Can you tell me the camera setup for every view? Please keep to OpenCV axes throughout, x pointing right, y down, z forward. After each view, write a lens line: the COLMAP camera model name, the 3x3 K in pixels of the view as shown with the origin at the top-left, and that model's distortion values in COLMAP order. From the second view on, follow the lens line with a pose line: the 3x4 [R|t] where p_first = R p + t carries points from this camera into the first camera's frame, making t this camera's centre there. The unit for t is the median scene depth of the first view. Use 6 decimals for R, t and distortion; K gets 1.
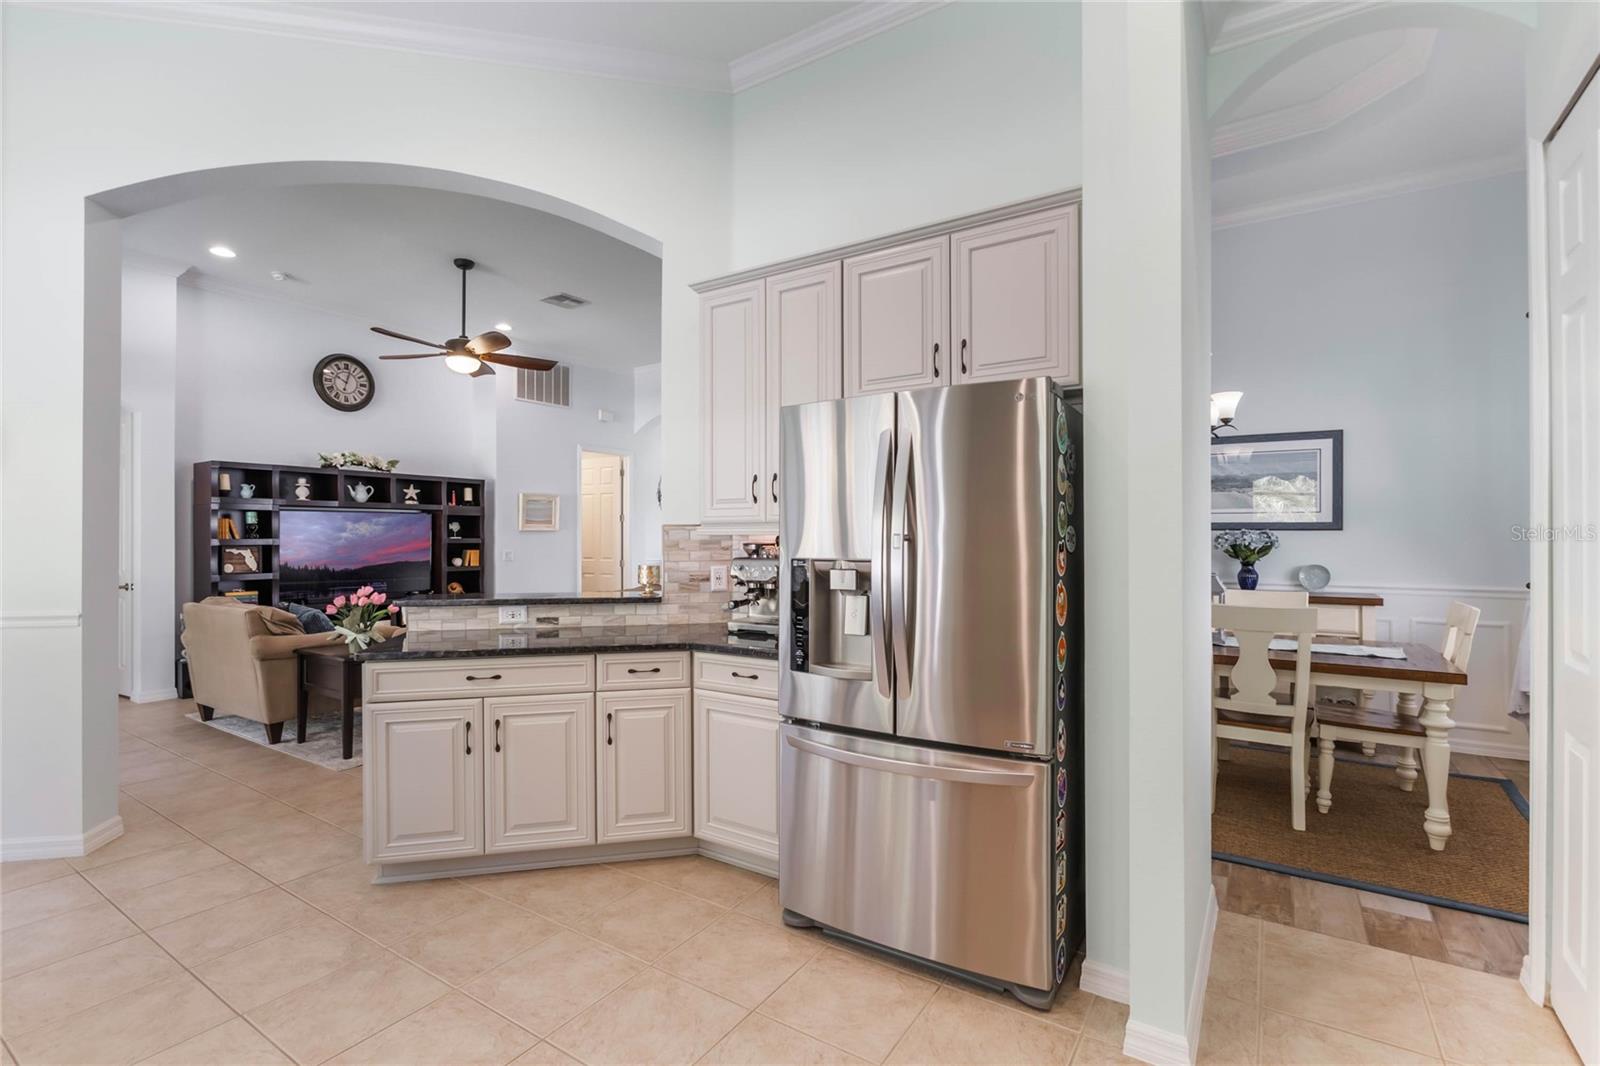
lens RADIAL K [[736.7, 0, 797.9], [0, 736.7, 532.5], [0, 0, 1]] dist [-0.003303, -0.000635]
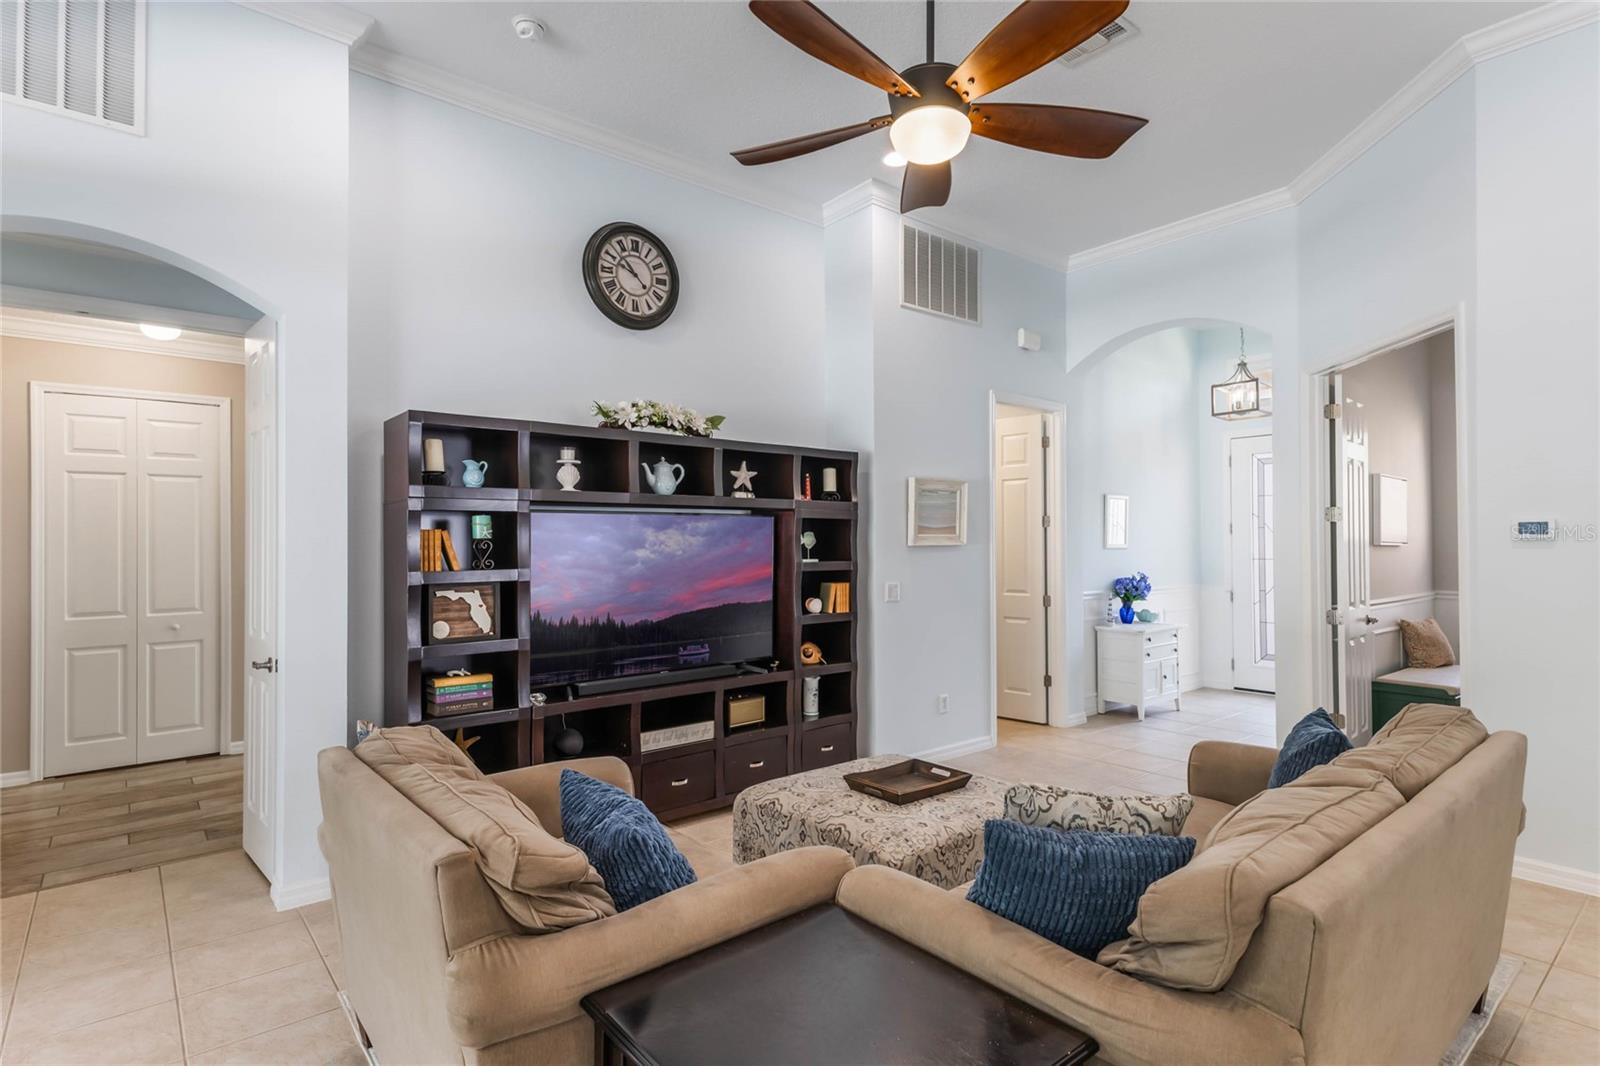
lens RADIAL K [[817.1, 0, 803.8], [0, 817.1, 534.9], [0, 0, 1]] dist [0.005468, 0.000948]
pose [[0.959817, -0.003426, -0.280605, -0.334413], [0.003000, 0.999994, -0.001950, -0.011544], [0.280610, 0.001029, 0.959821, 0.468312]]
